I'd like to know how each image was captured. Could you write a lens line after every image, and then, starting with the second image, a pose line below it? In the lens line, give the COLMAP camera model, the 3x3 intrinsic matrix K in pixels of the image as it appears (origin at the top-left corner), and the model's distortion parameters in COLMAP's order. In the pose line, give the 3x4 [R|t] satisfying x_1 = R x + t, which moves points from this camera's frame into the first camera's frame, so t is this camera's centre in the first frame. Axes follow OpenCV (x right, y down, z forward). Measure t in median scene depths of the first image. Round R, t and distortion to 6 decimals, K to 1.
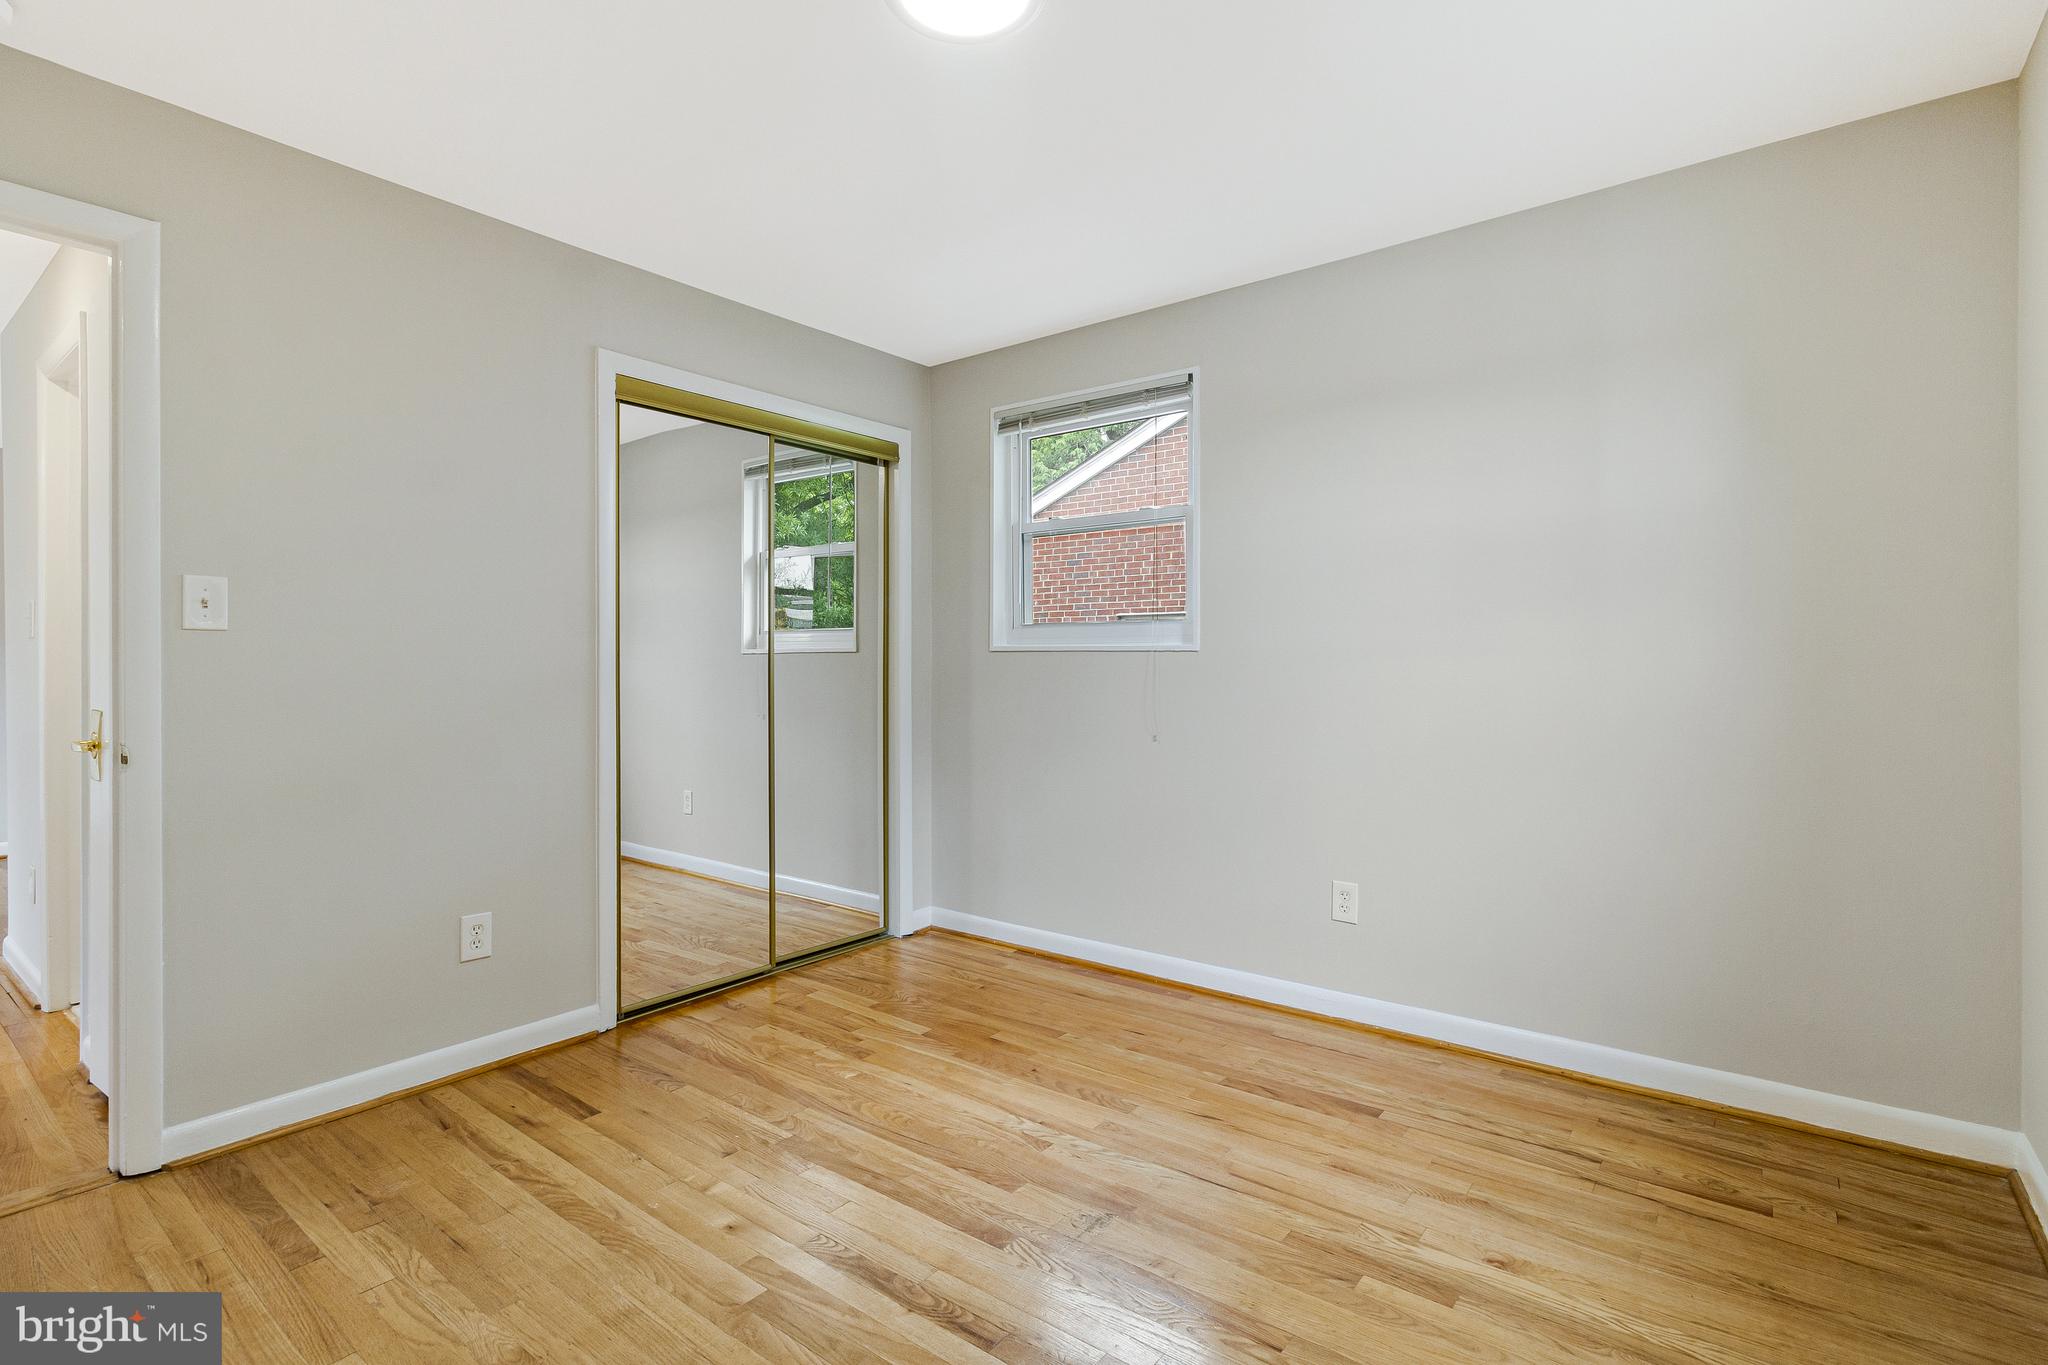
lens RADIAL K [[971.2, 0, 1027.8], [0, 971.2, 674.8], [0, 0, 1]] dist [0.004115, 0.000633]
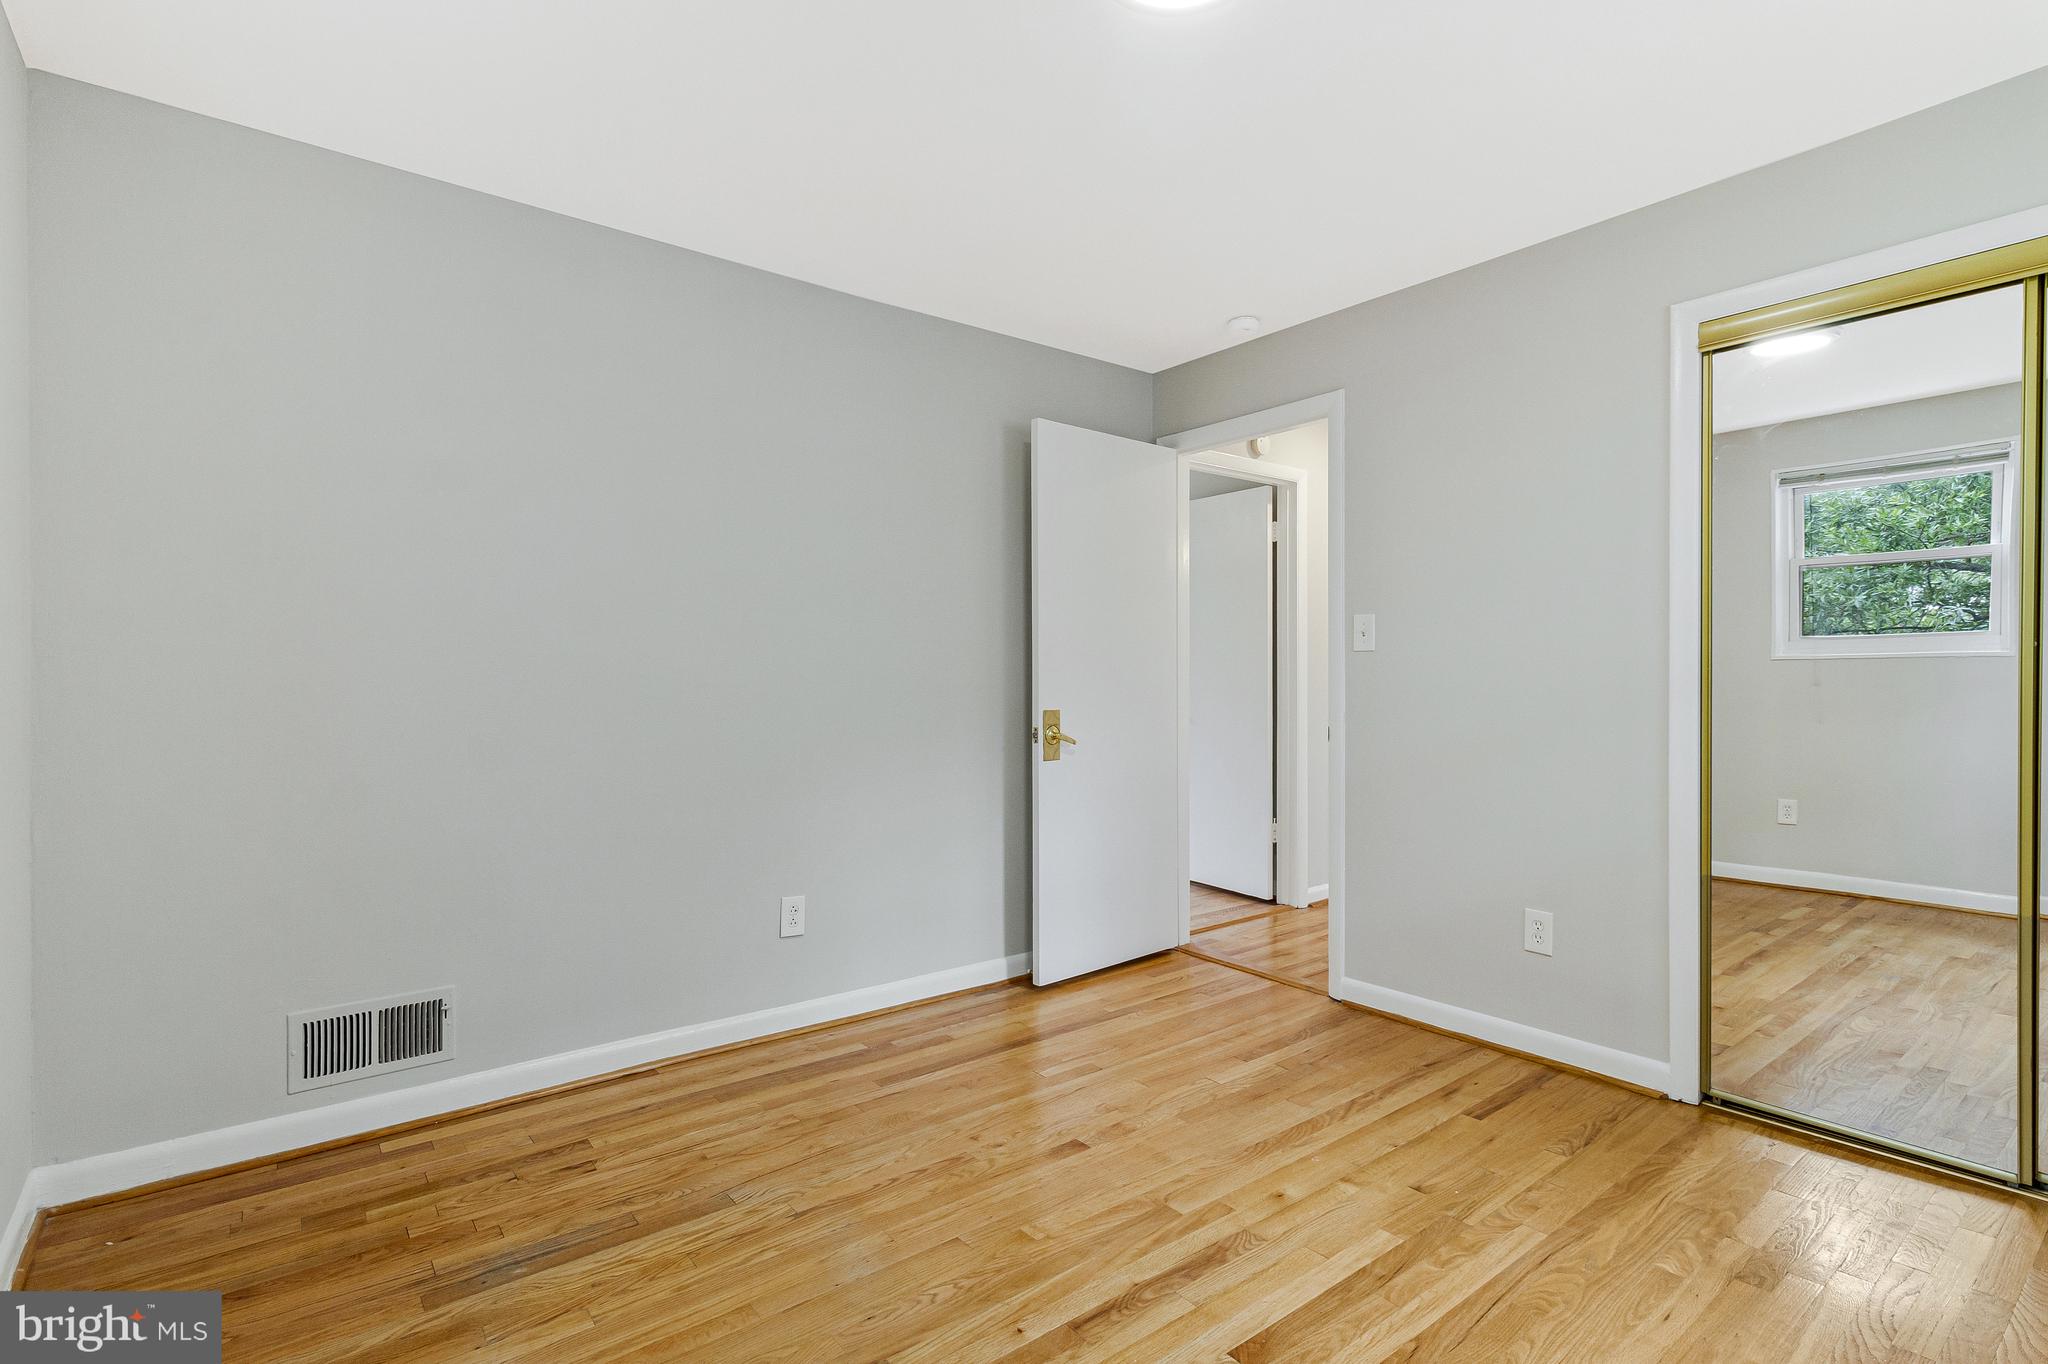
lens RADIAL K [[971.2, 0, 1027.8], [0, 971.2, 674.3], [0, 0, 1]] dist [0.004115, 0.000633]
pose [[-0.231466, 0.000652, -0.972843, 0.704888], [-0.003114, 0.999994, 0.001412, -0.011896], [0.972838, 0.003356, -0.231463, 0.844392]]
